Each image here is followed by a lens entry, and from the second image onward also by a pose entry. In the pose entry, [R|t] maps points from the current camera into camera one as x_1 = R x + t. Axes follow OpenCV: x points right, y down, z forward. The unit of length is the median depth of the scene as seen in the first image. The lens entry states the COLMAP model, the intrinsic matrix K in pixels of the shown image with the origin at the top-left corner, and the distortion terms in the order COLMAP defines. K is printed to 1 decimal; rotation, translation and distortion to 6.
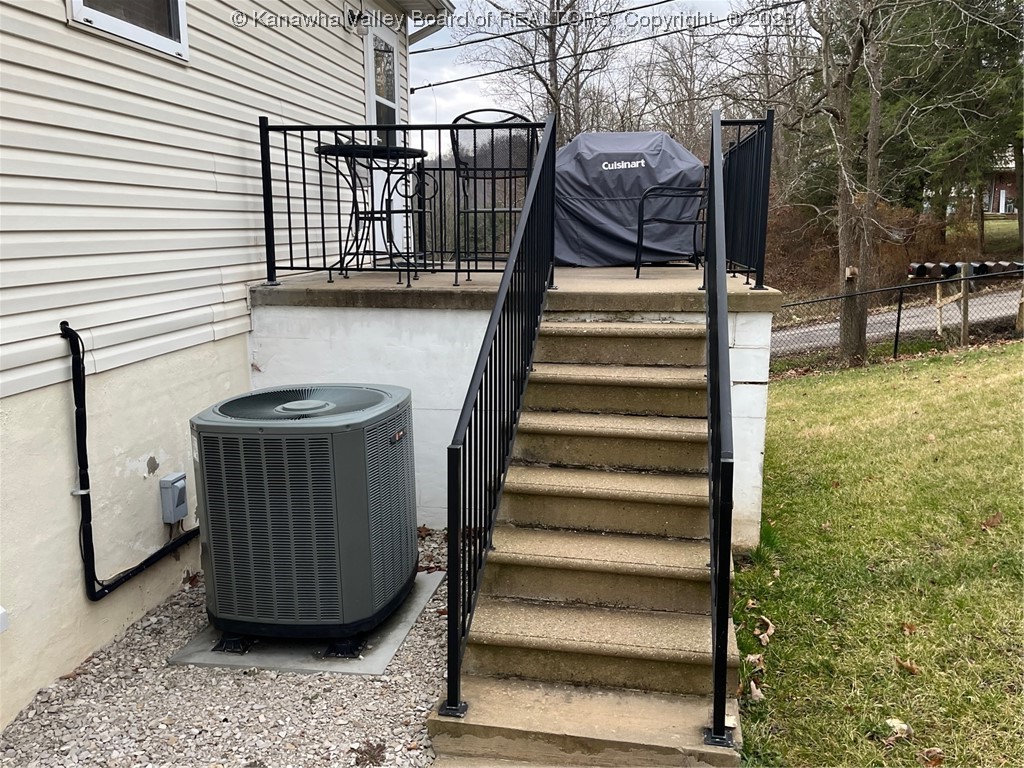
lens RADIAL K [[837.4, 0, 509.7], [0, 837.4, 389.1], [0, 0, 1]] dist [0.041125, -0.027801]
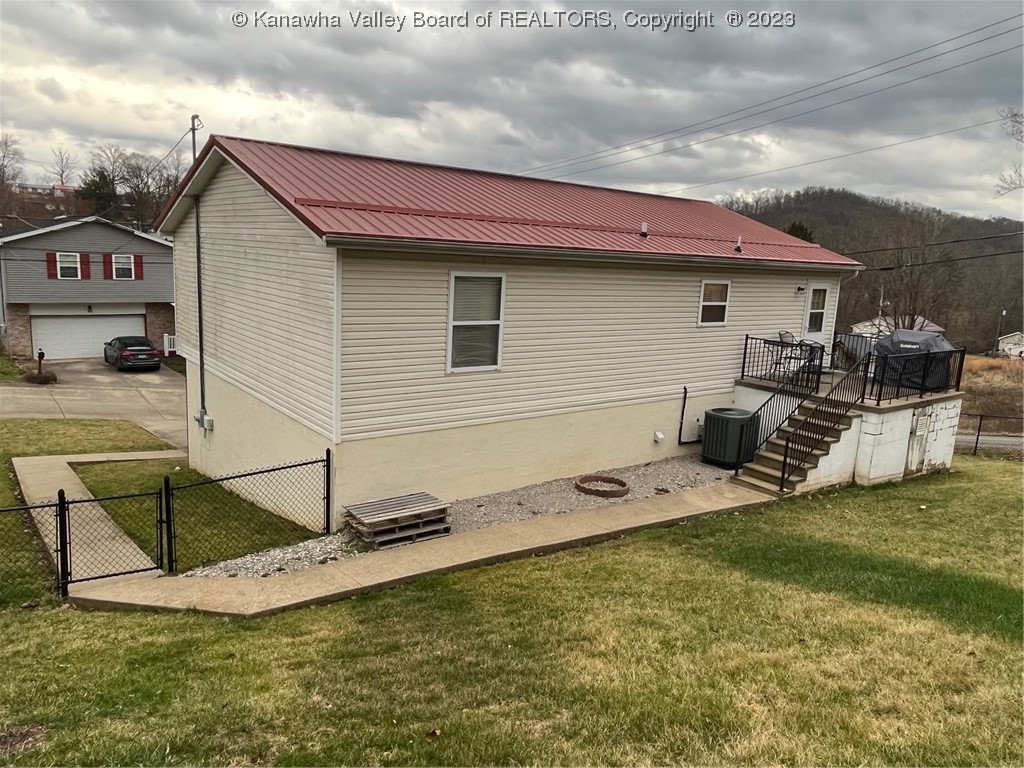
lens RADIAL K [[733.3, 0, 511.8], [0, 733.3, 382.8], [0, 0, 1]] dist [0.024590, 0.000475]
pose [[0.721086, 0.159253, -0.674295, 1.409255], [-0.181599, 0.982643, 0.037876, -0.066234], [0.668623, 0.095139, 0.737490, -2.451183]]
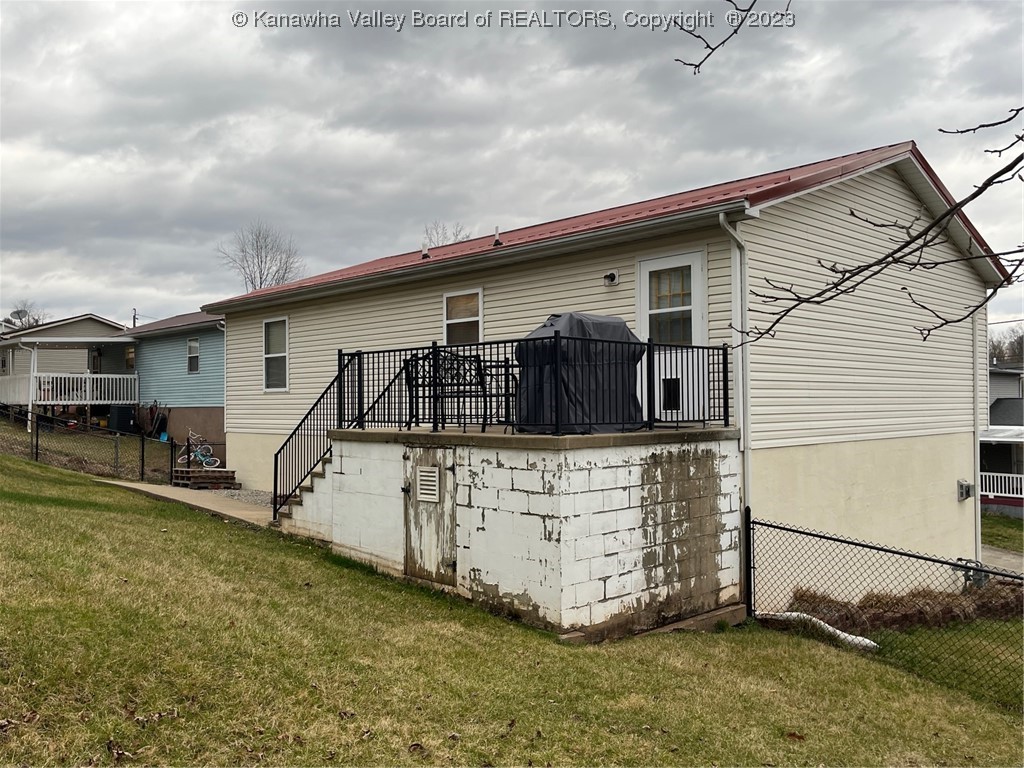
lens RADIAL K [[837.4, 0, 514.9], [0, 837.4, 380.8], [0, 0, 1]] dist [0.041125, -0.027801]
pose [[-0.611540, -0.023009, -0.790879, 2.056733], [-0.144907, 0.985927, 0.083365, -0.576310], [0.777831, 0.165584, -0.606268, 3.151806]]
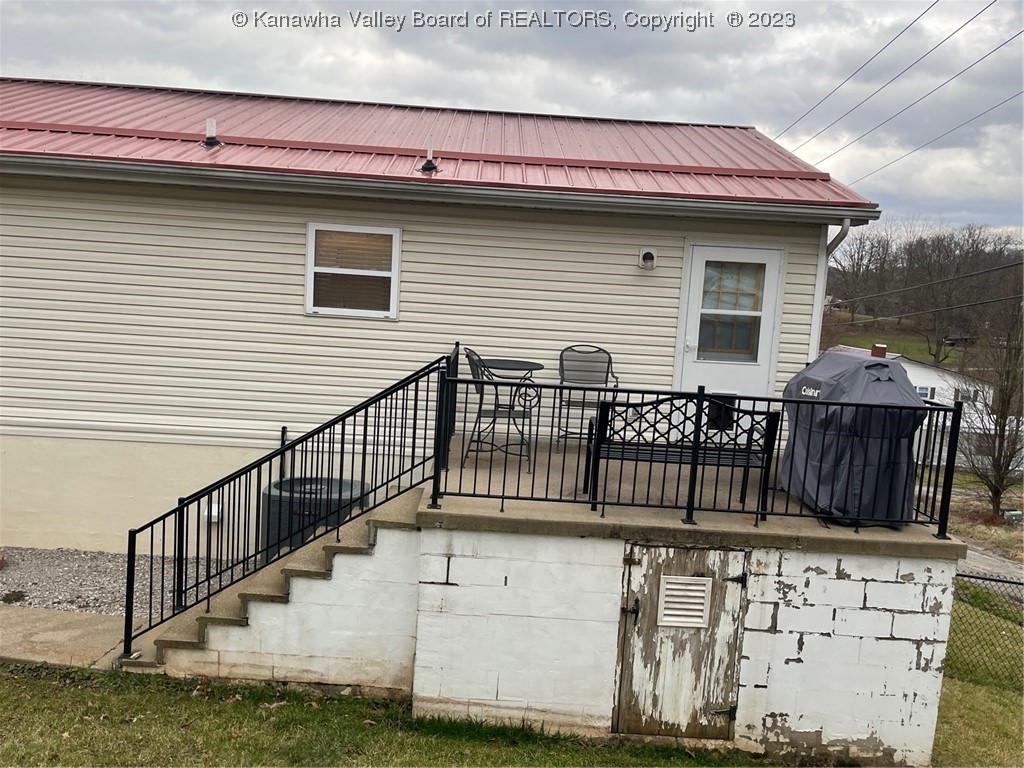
lens RADIAL K [[837.4, 0, 509.7], [0, 837.4, 389.5], [0, 0, 1]] dist [0.041125, -0.027801]
pose [[0.148480, 0.128065, -0.980588, 1.792495], [-0.245228, 0.965376, 0.088947, -0.504421], [0.958028, 0.227261, 0.174744, 1.024028]]
